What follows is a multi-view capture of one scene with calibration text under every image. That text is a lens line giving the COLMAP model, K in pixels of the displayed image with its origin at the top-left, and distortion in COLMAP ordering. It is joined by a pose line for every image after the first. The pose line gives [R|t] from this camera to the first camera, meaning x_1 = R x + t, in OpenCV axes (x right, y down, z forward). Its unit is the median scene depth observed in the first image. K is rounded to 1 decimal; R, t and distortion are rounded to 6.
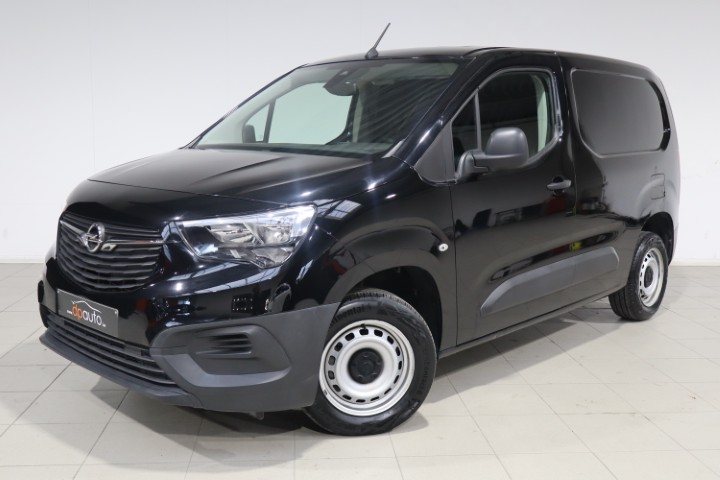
lens RADIAL K [[744.2, 0, 360.0], [0, 744.2, 240.0], [0, 0, 1]] dist [-0.216015, 0.004080]
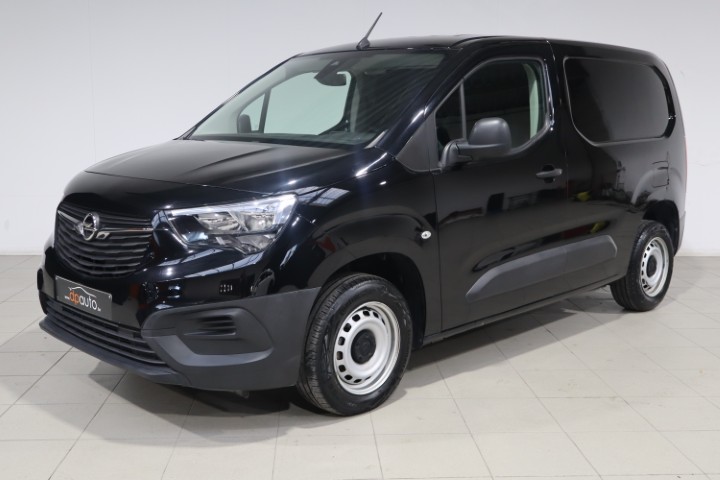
lens RADIAL K [[805.3, 0, 360.0], [0, 805.3, 240.0], [0, 0, 1]] dist [-0.256185, -0.005048]
pose [[0.999593, -0.002785, -0.028401, 0.053198], [0.003058, 0.999950, 0.009556, 0.006265], [0.028373, -0.009639, 0.999551, -0.114989]]
